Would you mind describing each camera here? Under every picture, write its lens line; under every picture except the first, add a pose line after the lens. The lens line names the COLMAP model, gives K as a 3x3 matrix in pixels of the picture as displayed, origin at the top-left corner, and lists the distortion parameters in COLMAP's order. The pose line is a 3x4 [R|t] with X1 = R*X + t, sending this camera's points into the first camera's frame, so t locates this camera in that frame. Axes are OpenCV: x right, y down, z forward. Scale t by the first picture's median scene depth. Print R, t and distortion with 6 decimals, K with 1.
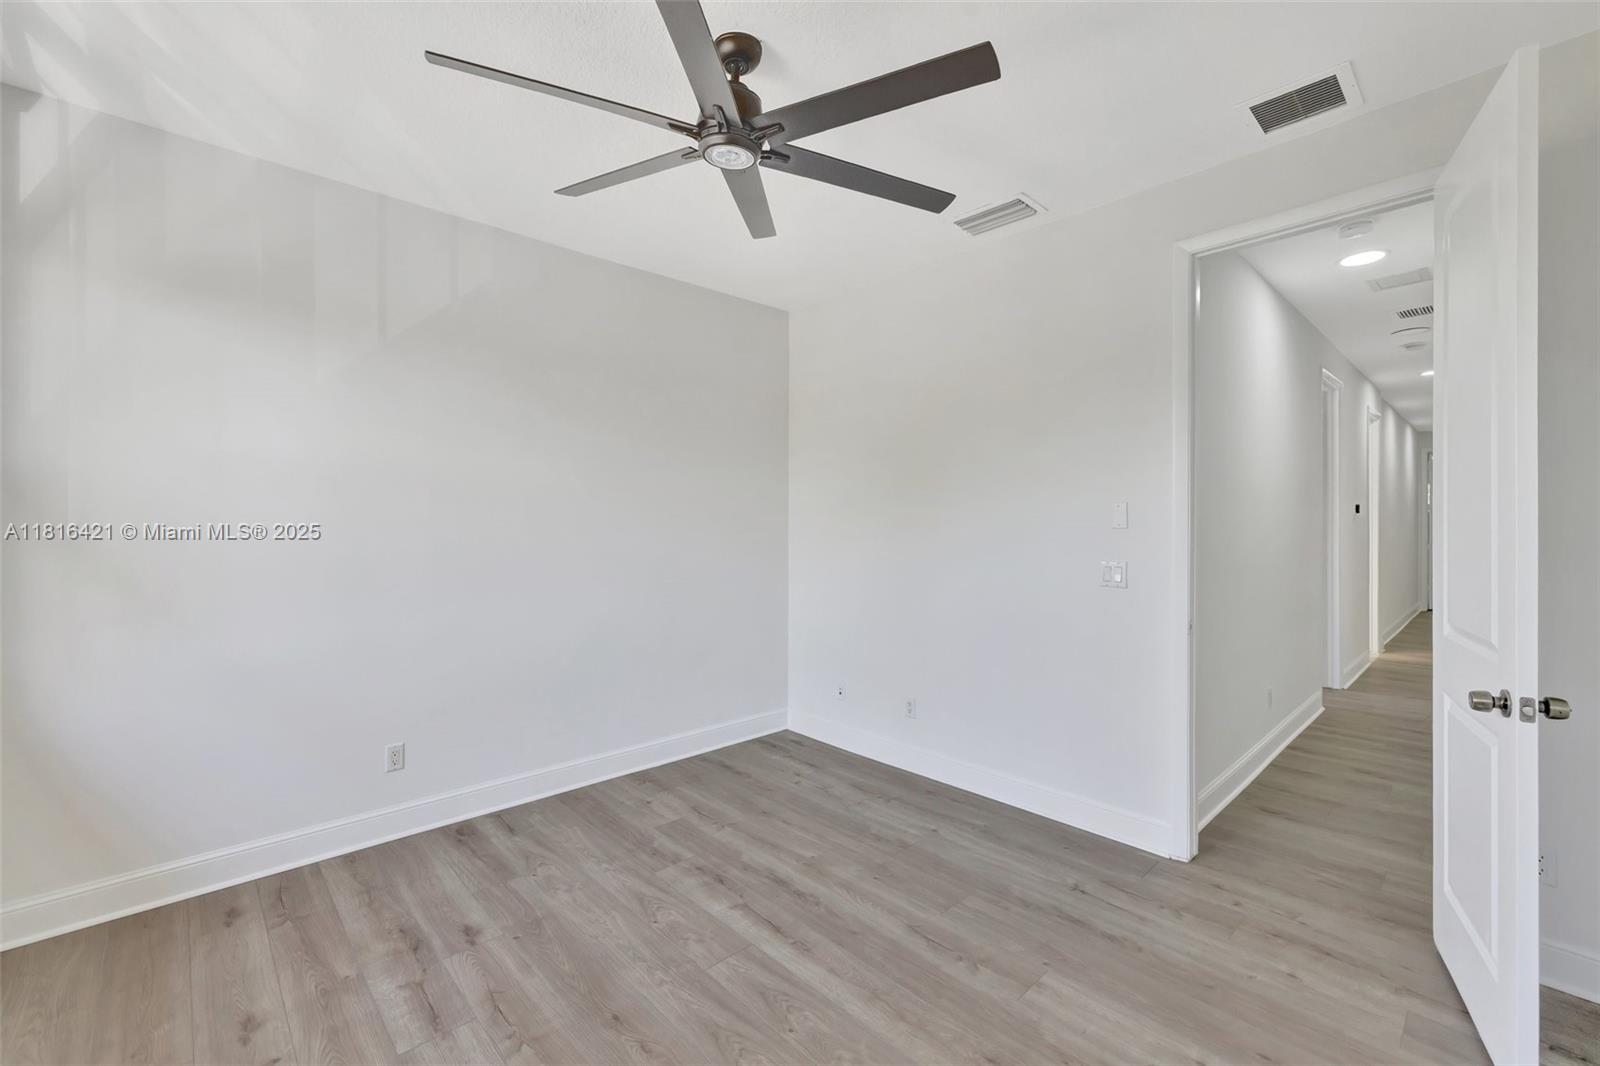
lens RADIAL K [[668.7, 0, 790.9], [0, 668.7, 519.3], [0, 0, 1]] dist [-0.000531, -0.000068]
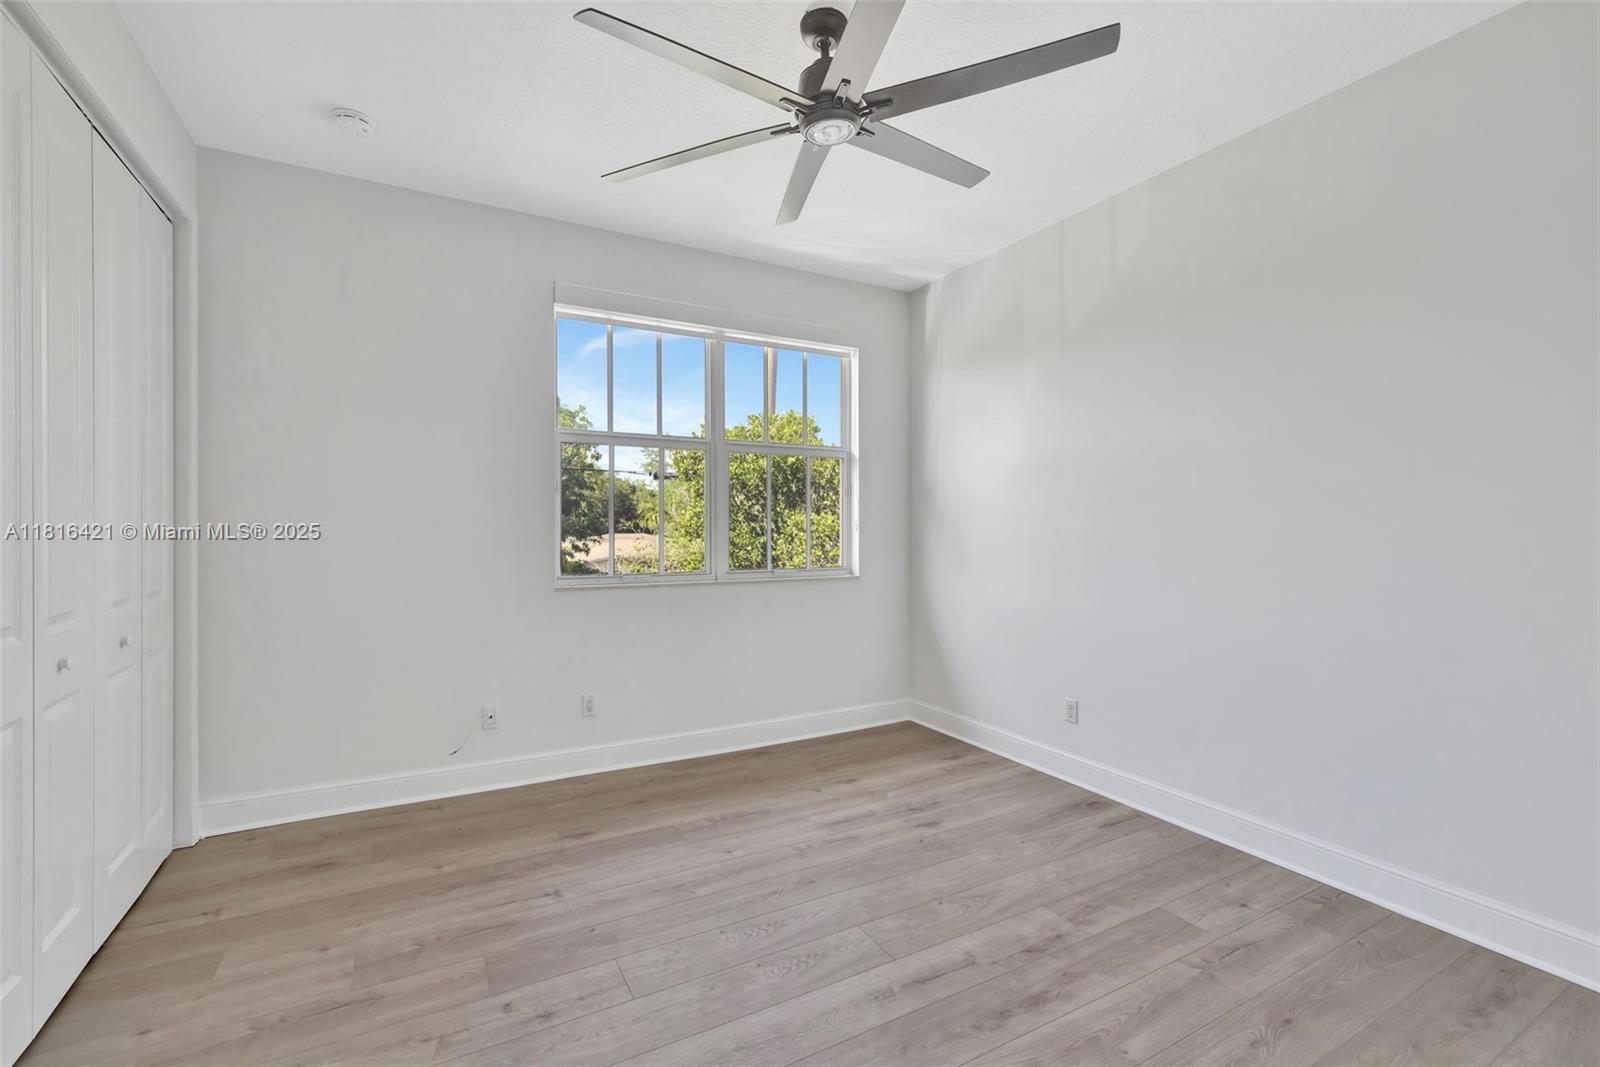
lens RADIAL K [[686.9, 0, 792.4], [0, 686.9, 526.5], [0, 0, 1]] dist [-0.001232, -0.000027]
pose [[-0.241433, -0.001674, -0.970416, 0.779139], [-0.000058, 0.999999, -0.001710, 0.054634], [0.970417, -0.000357, -0.241433, 0.982997]]
